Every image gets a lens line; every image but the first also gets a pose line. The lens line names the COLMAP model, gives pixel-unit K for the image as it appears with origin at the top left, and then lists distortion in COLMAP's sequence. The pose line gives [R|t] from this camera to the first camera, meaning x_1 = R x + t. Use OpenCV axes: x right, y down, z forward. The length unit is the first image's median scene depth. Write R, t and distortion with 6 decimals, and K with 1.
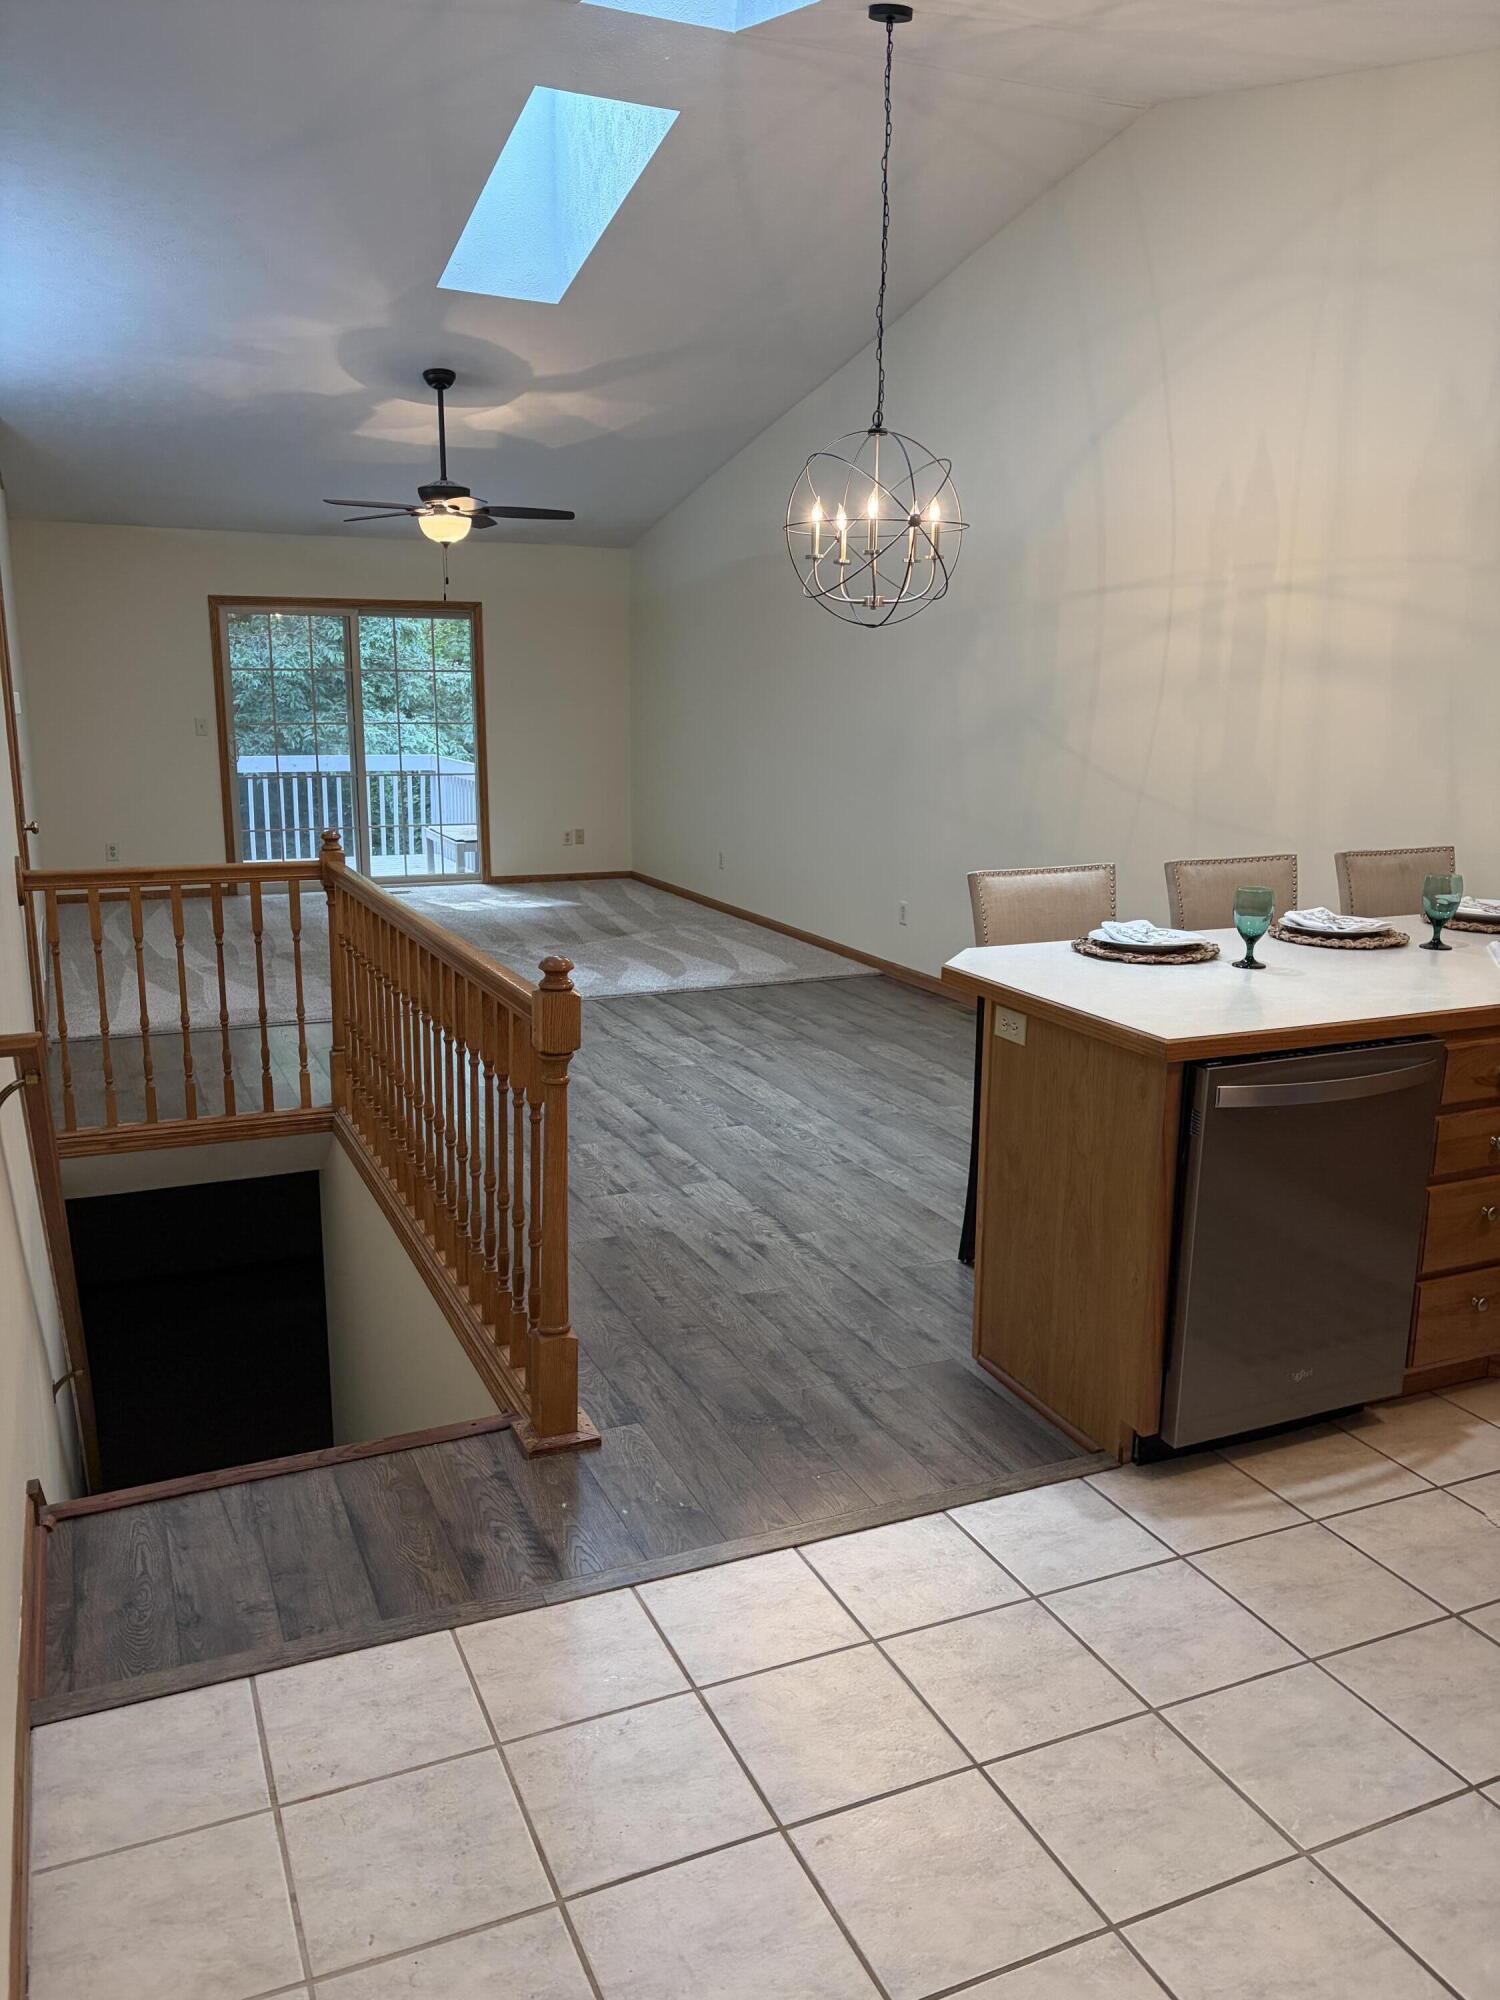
lens RADIAL K [[1506.9, 0, 765.3], [0, 1506.9, 992.7], [0, 0, 1]] dist [0.034986, -0.023926]
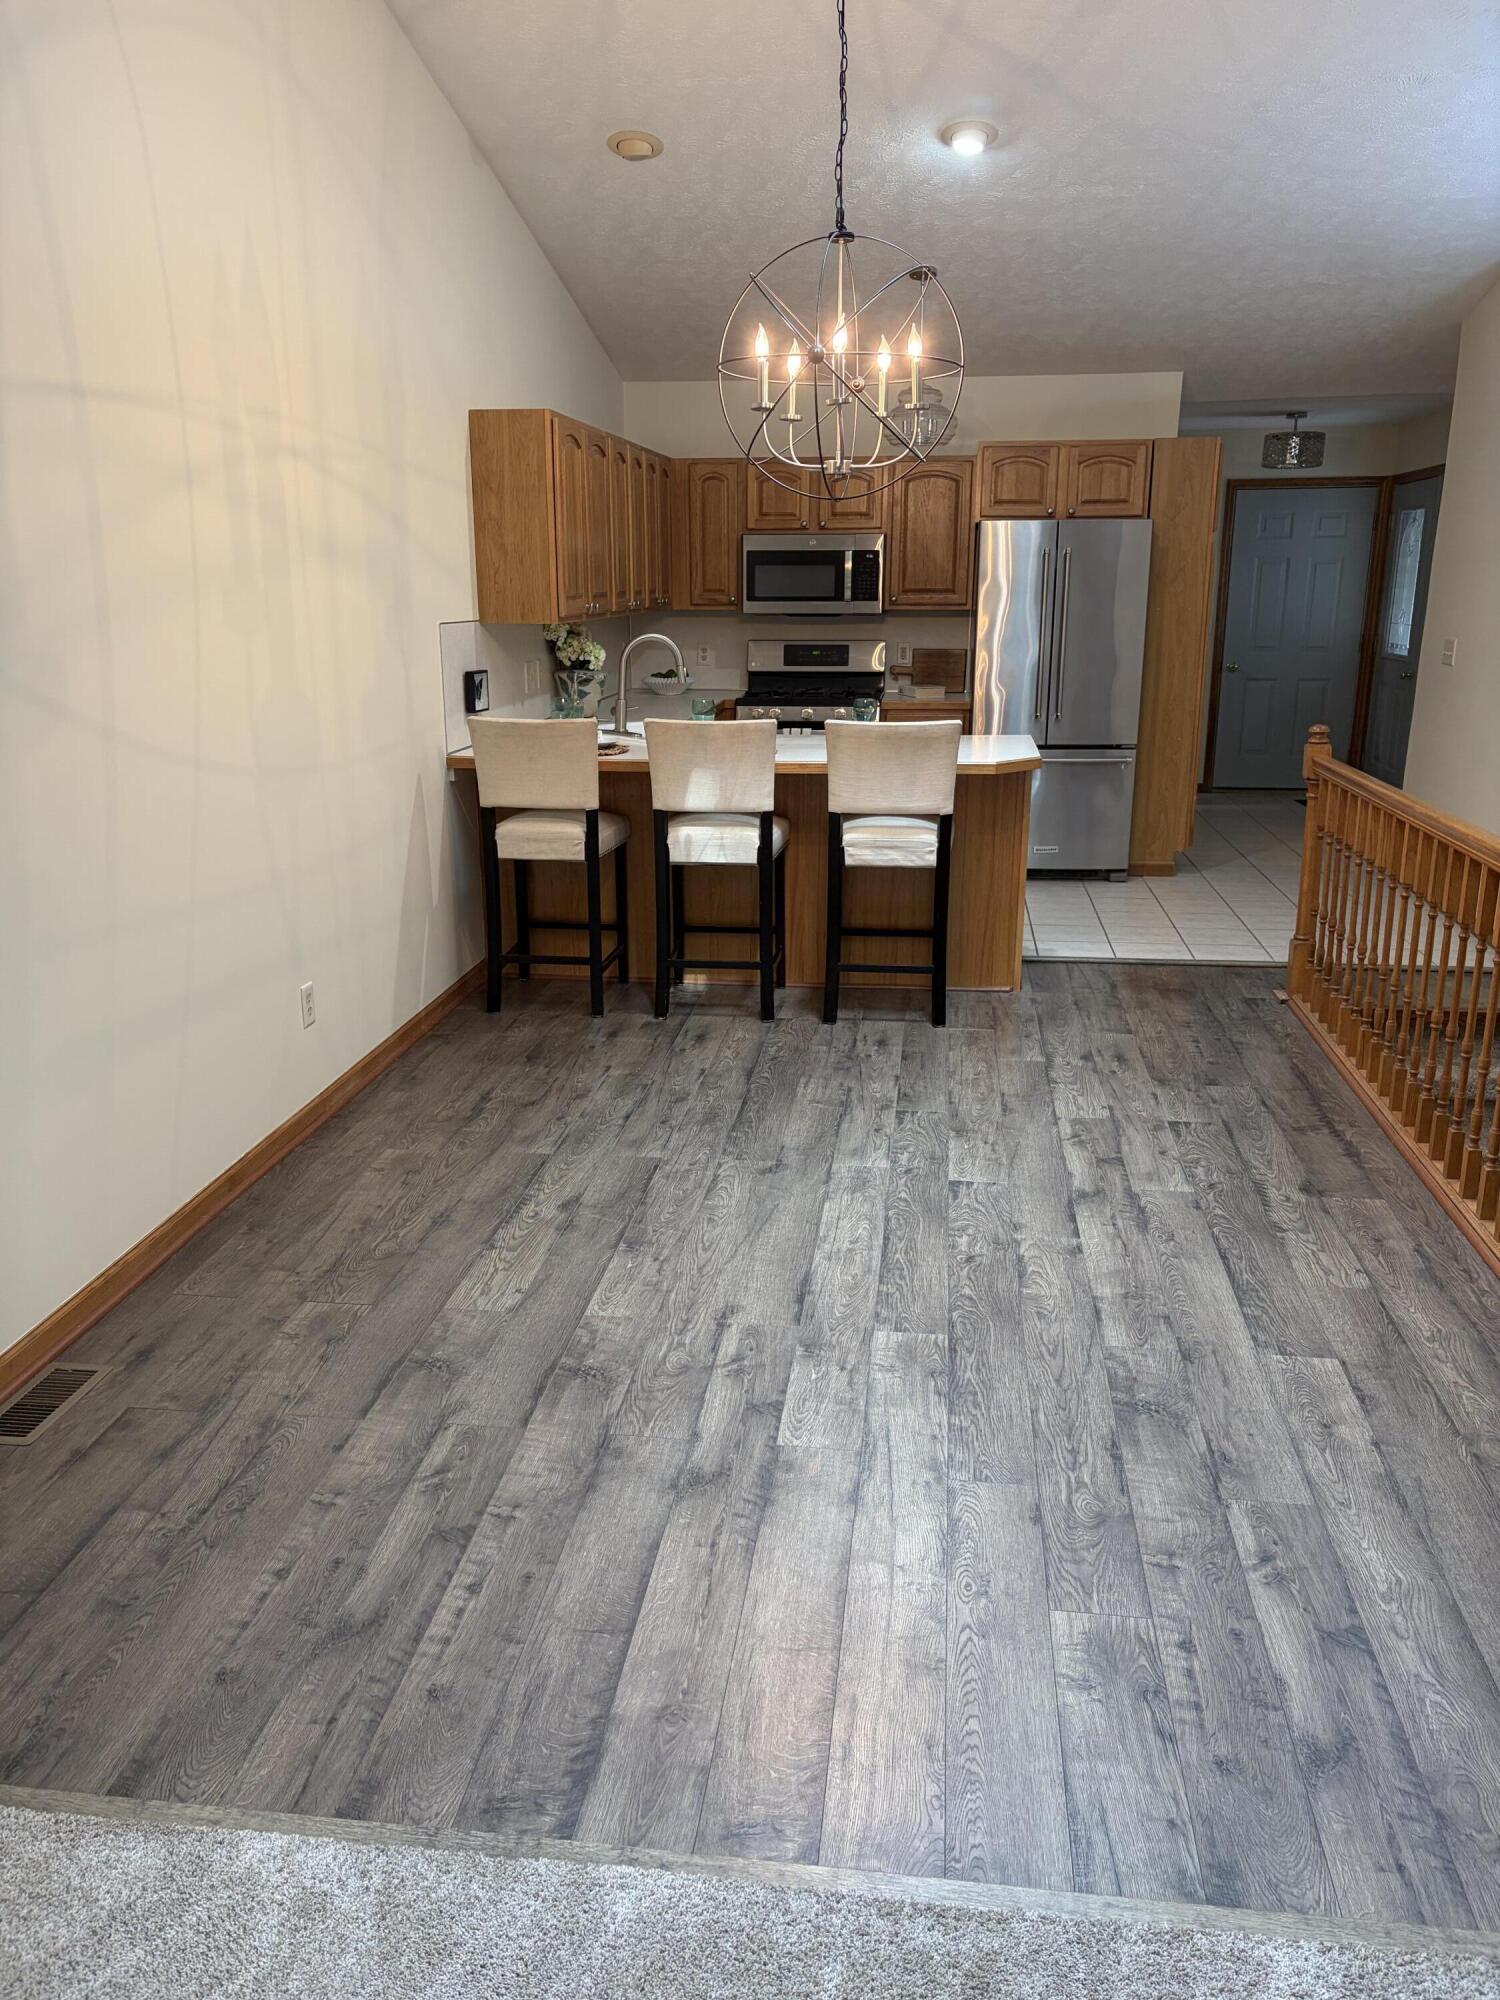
lens RADIAL K [[1506.9, 0, 696.1], [0, 1506.9, 1001.6], [0, 0, 1]] dist [0.034986, -0.023926]
pose [[-0.832221, -0.154711, 0.532421, -0.318903], [0.112745, 0.892995, 0.435717, -0.360150], [-0.542860, 0.422641, -0.725726, 1.715283]]
